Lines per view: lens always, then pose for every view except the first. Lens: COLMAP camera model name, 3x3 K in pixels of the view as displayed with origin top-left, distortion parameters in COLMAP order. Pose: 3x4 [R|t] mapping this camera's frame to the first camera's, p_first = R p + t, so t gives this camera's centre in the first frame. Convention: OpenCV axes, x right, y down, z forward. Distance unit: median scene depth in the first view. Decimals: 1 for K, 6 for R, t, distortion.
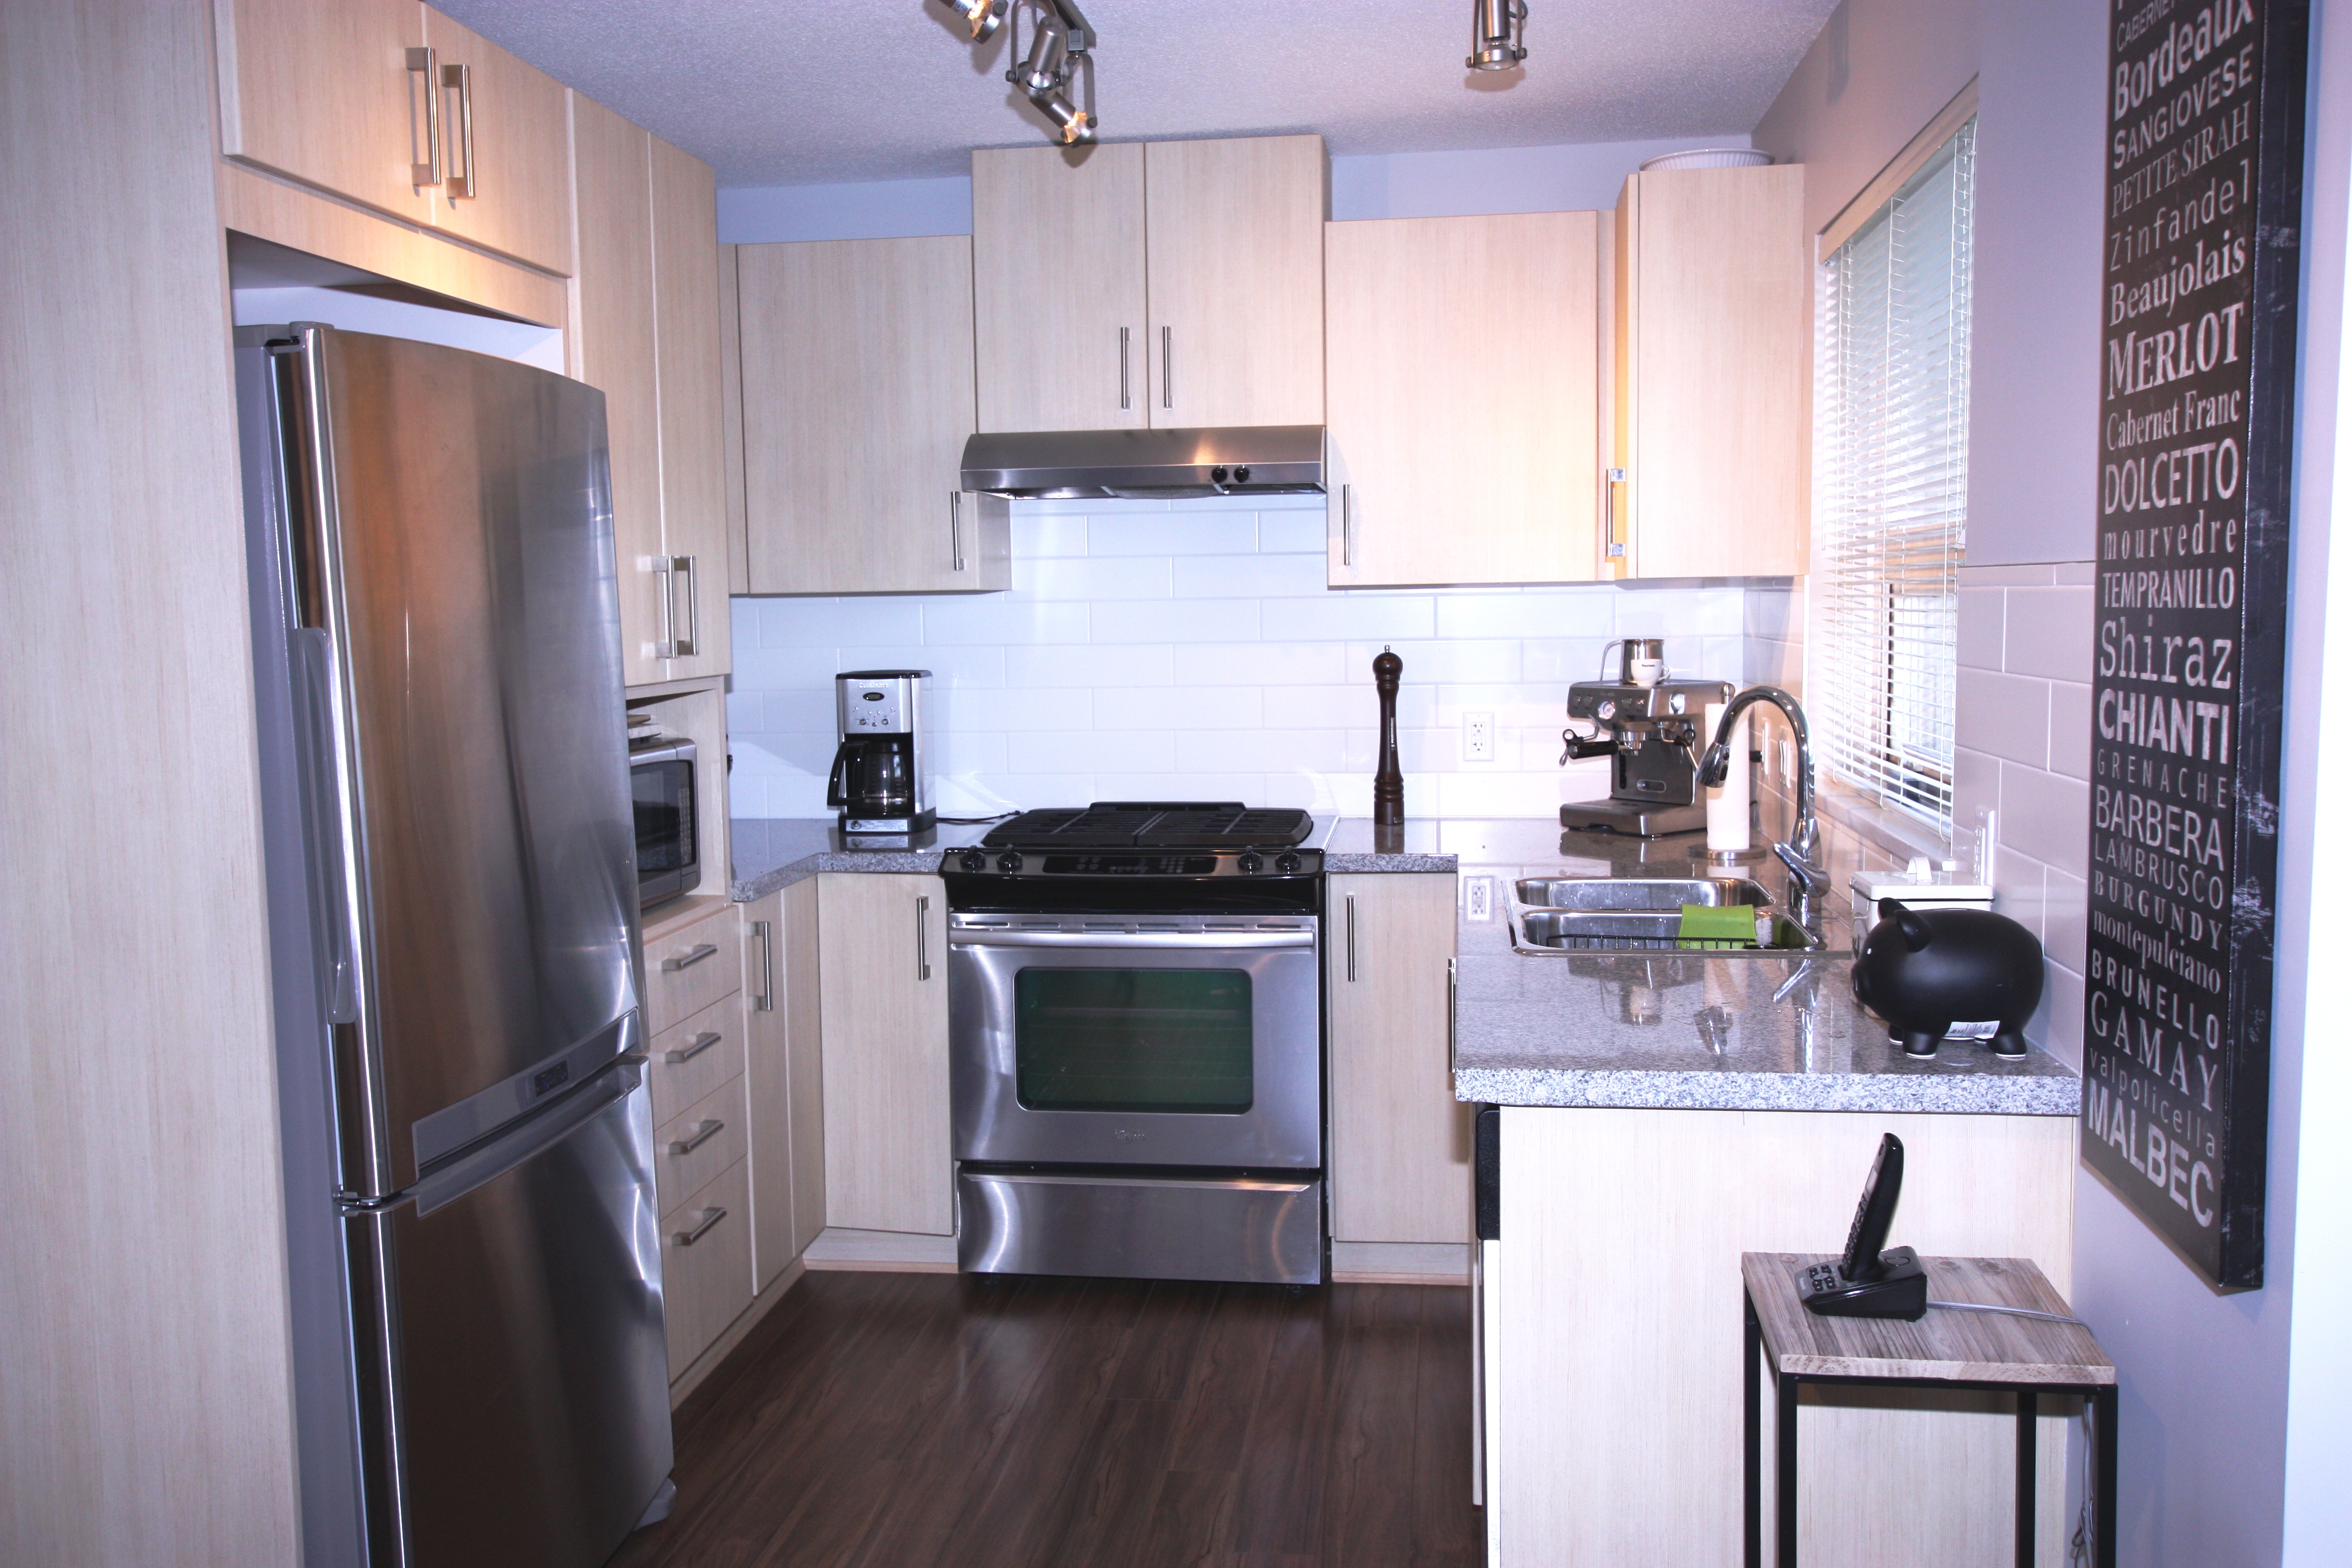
lens RADIAL K [[2069.4, 0, 1176.0], [0, 2069.4, 784.0], [0, 0, 1]] dist [0.004811, 0.015502]
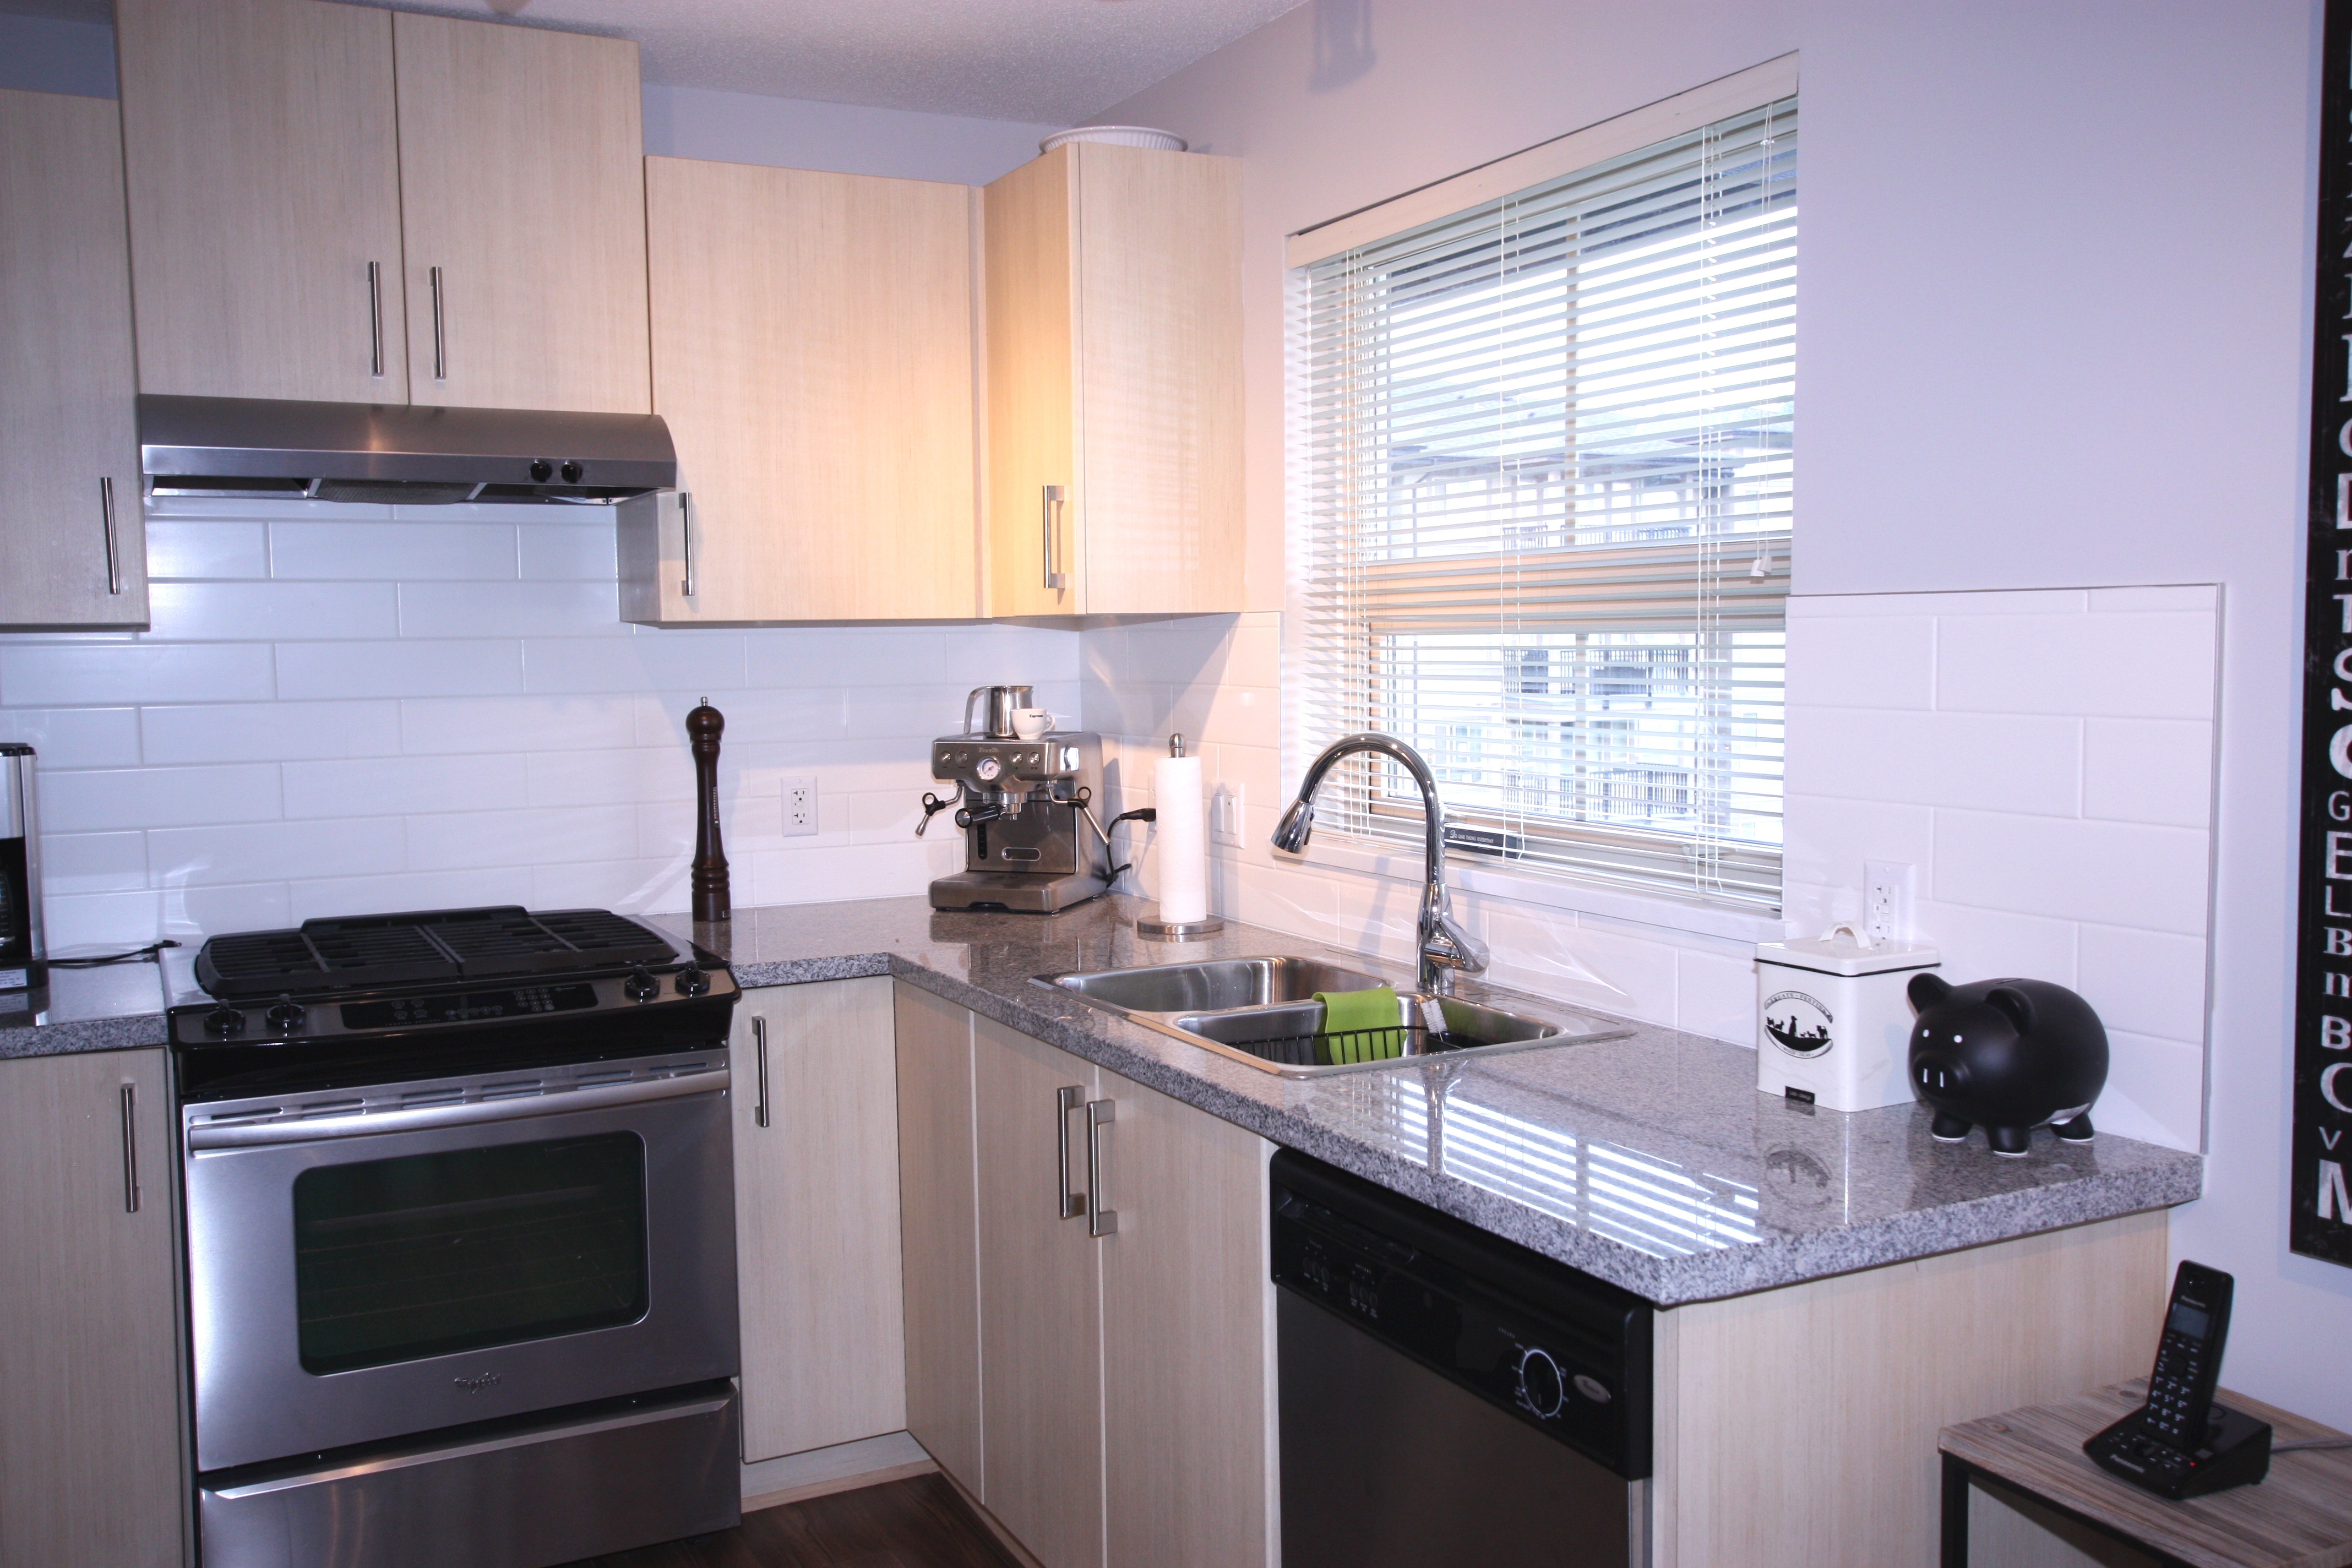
lens RADIAL K [[2069.4, 0, 1176.0], [0, 2069.4, 784.0], [0, 0, 1]] dist [0.004811, 0.015502]
pose [[0.818771, -0.037801, 0.572875, -0.216983], [0.052333, 0.998590, -0.008904, -0.017506], [-0.571731, 0.037271, 0.819594, 0.252463]]
